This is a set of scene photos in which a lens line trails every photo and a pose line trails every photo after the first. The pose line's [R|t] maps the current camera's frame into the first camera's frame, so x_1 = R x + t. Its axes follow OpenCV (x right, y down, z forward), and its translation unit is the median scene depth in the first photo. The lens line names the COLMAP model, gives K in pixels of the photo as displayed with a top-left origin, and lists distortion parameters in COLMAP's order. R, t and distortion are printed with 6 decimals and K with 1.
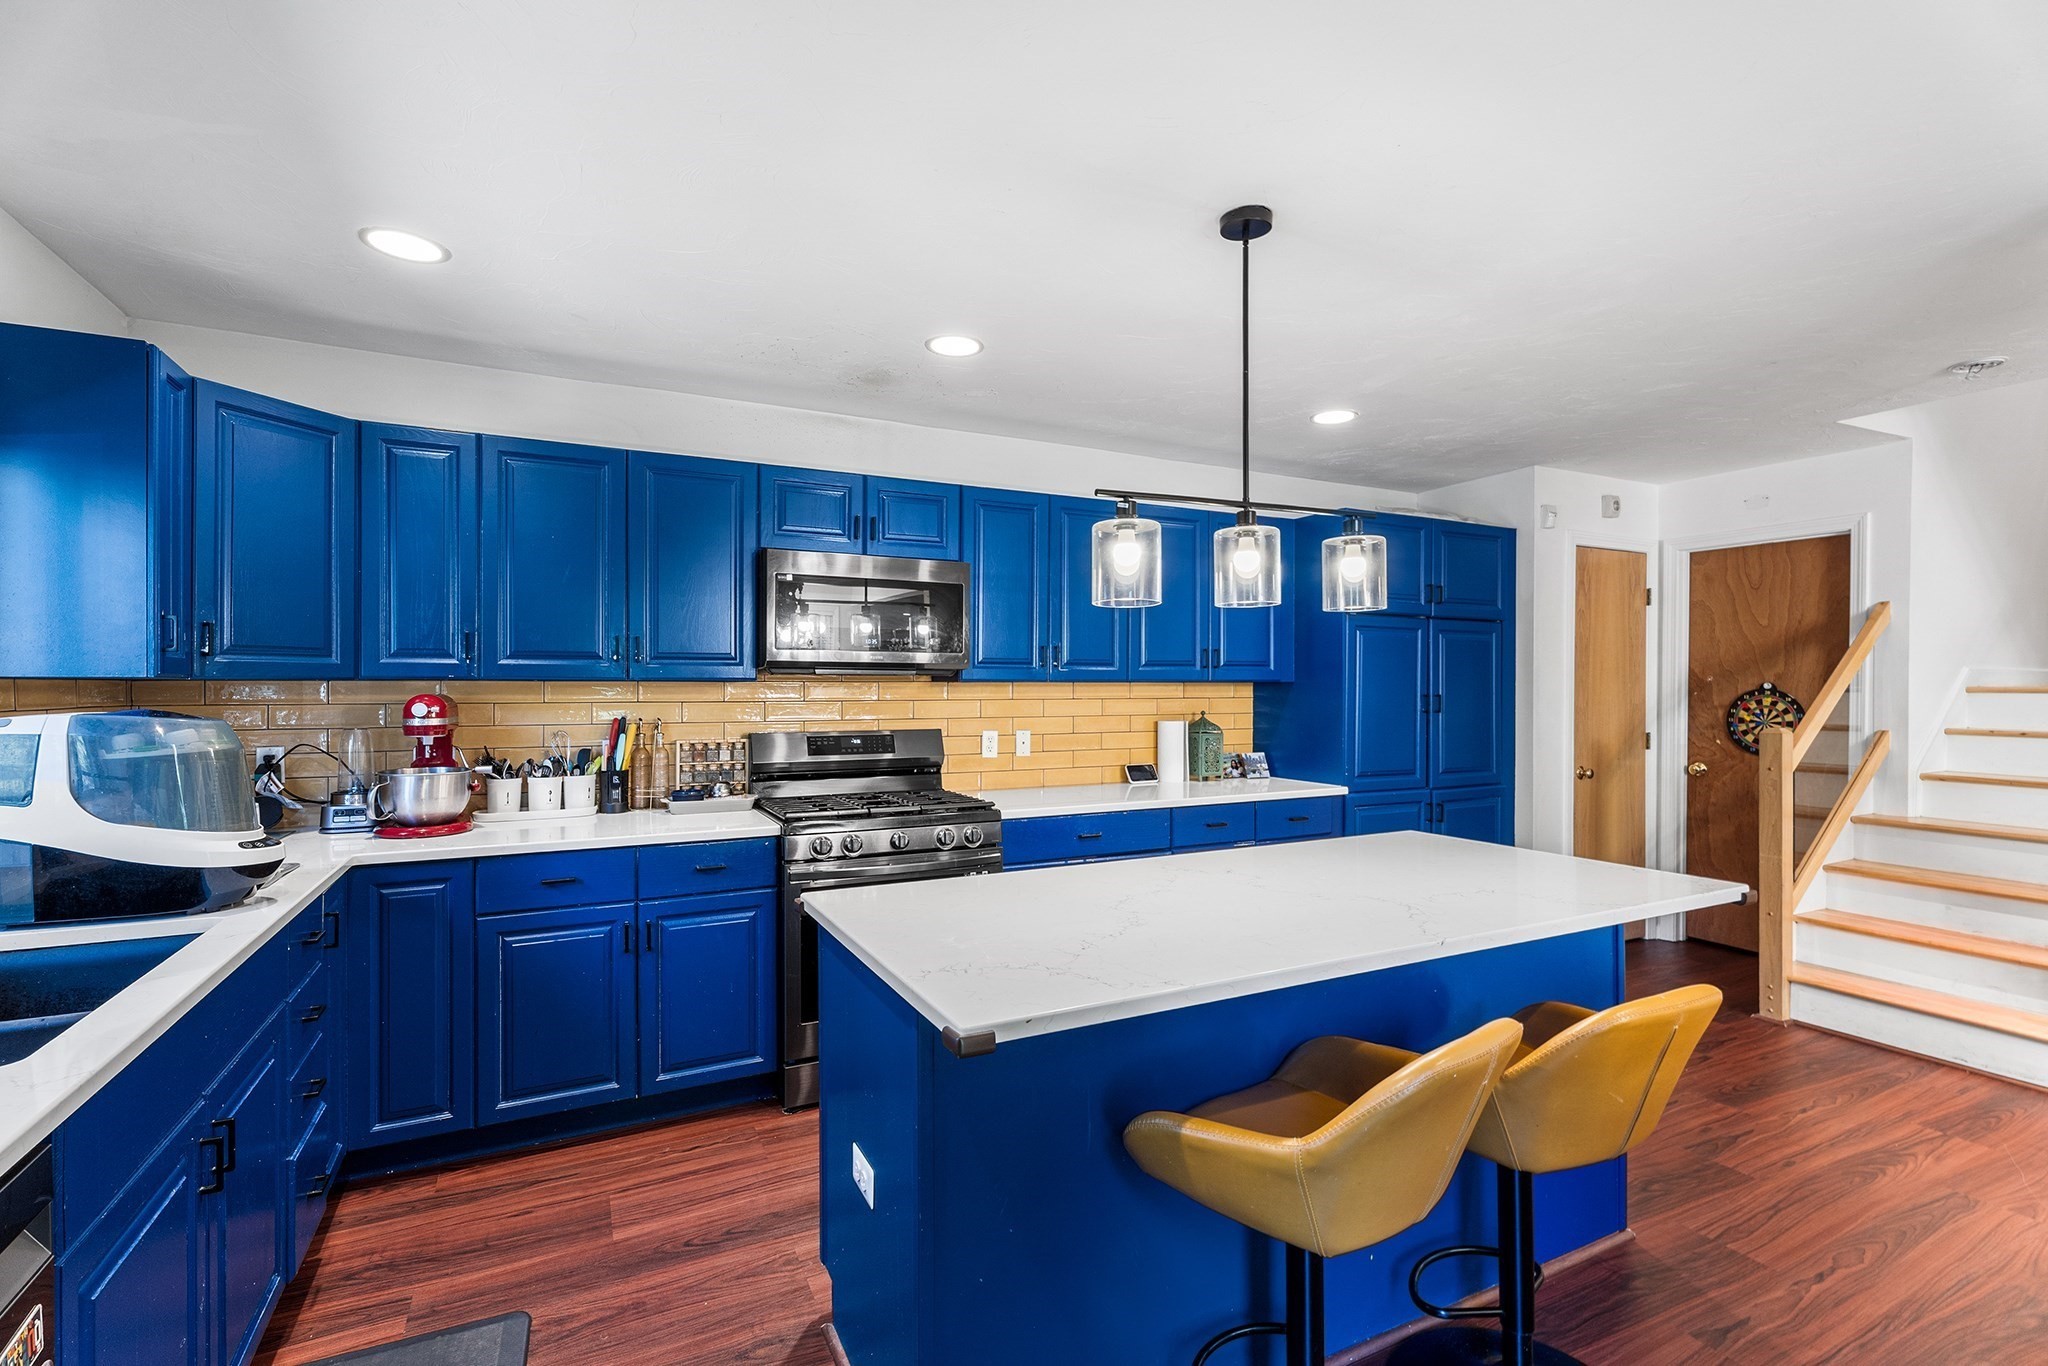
lens RADIAL K [[925.5, 0, 1024.4], [0, 925.5, 687.7], [0, 0, 1]] dist [0.000267, 0.000167]
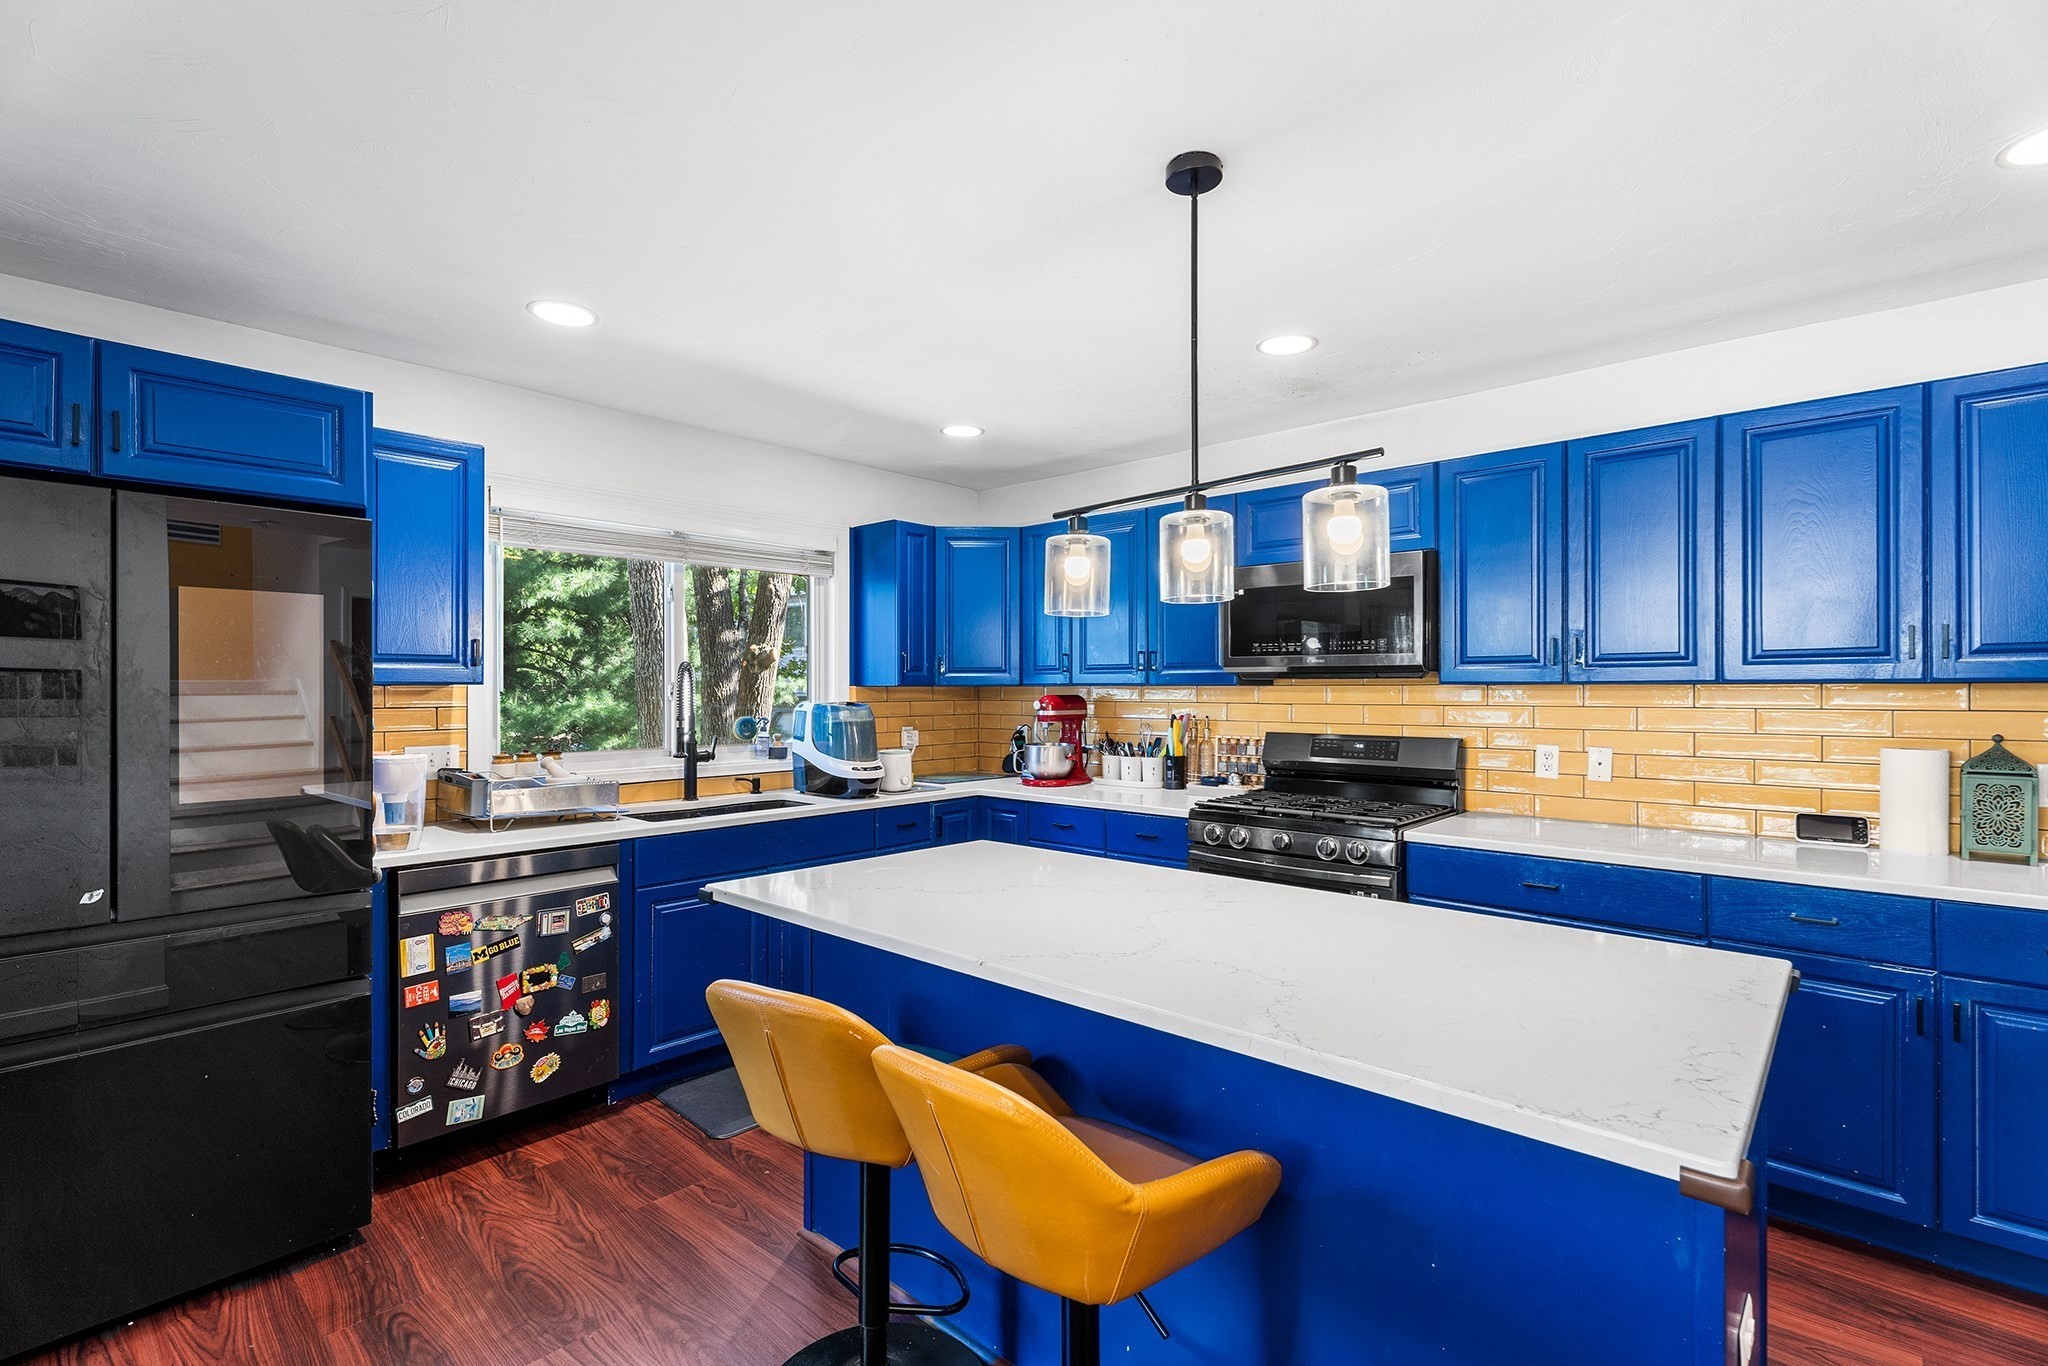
lens RADIAL K [[925.5, 0, 1012.5], [0, 925.5, 682.2], [0, 0, 1]] dist [0.000267, 0.000167]
pose [[0.339429, -0.009388, -0.940585, 0.532454], [0.000195, 0.999951, -0.009910, -0.000219], [0.940631, 0.003181, 0.339415, 0.276519]]
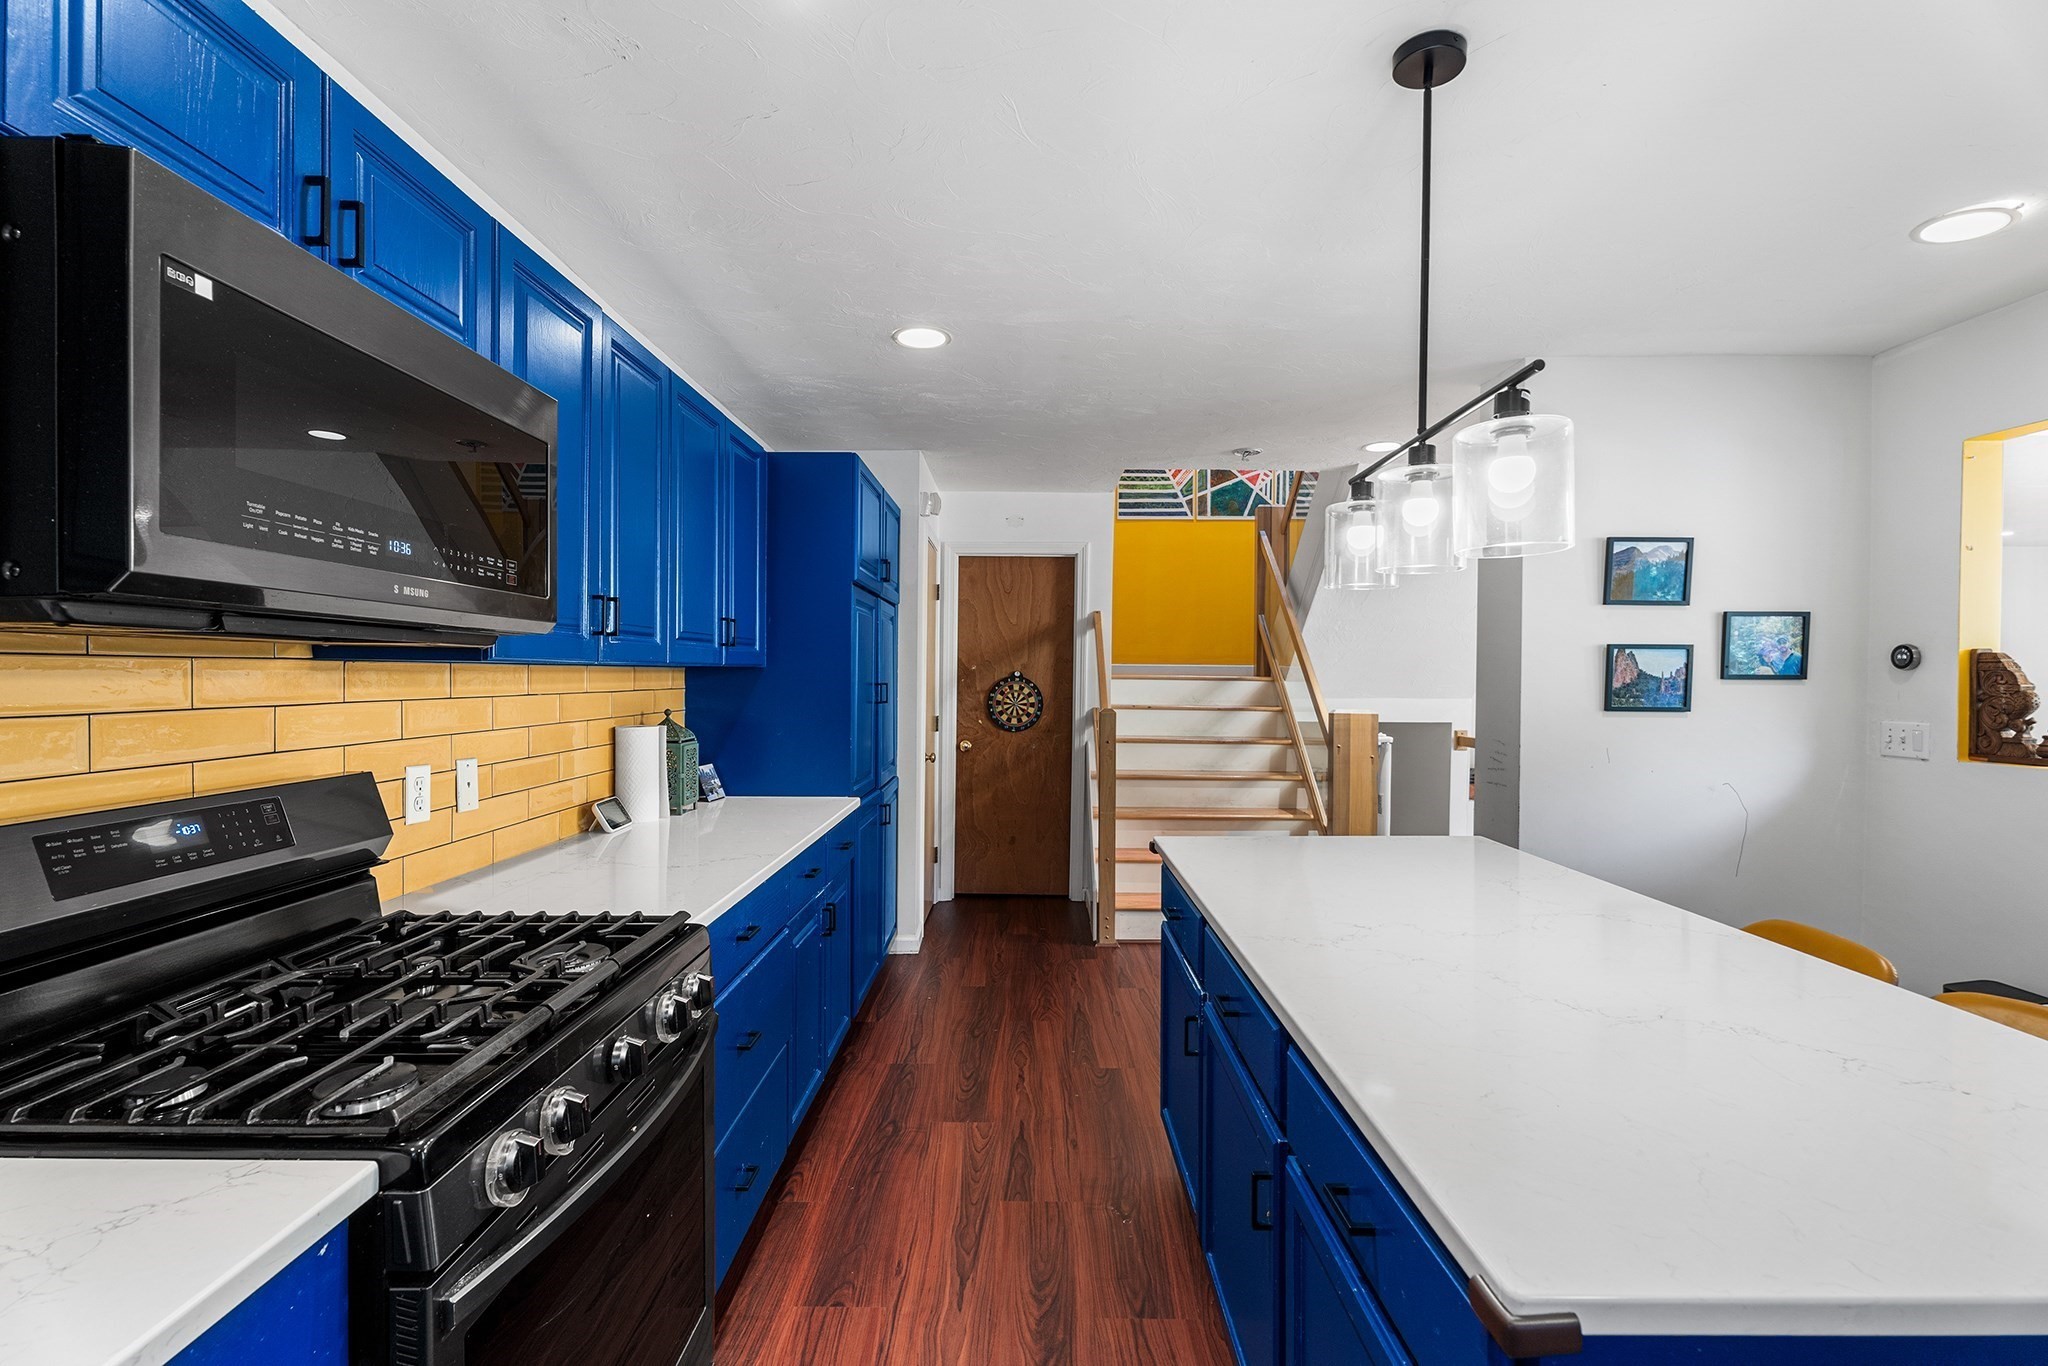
lens RADIAL K [[925.5, 0, 1033.2], [0, 925.5, 687.6], [0, 0, 1]] dist [0.000267, 0.000167]
pose [[0.437999, -0.011020, 0.898908, -0.305425], [-0.002679, 0.999904, 0.013563, -0.000322], [-0.898971, -0.008349, 0.437928, 0.488693]]
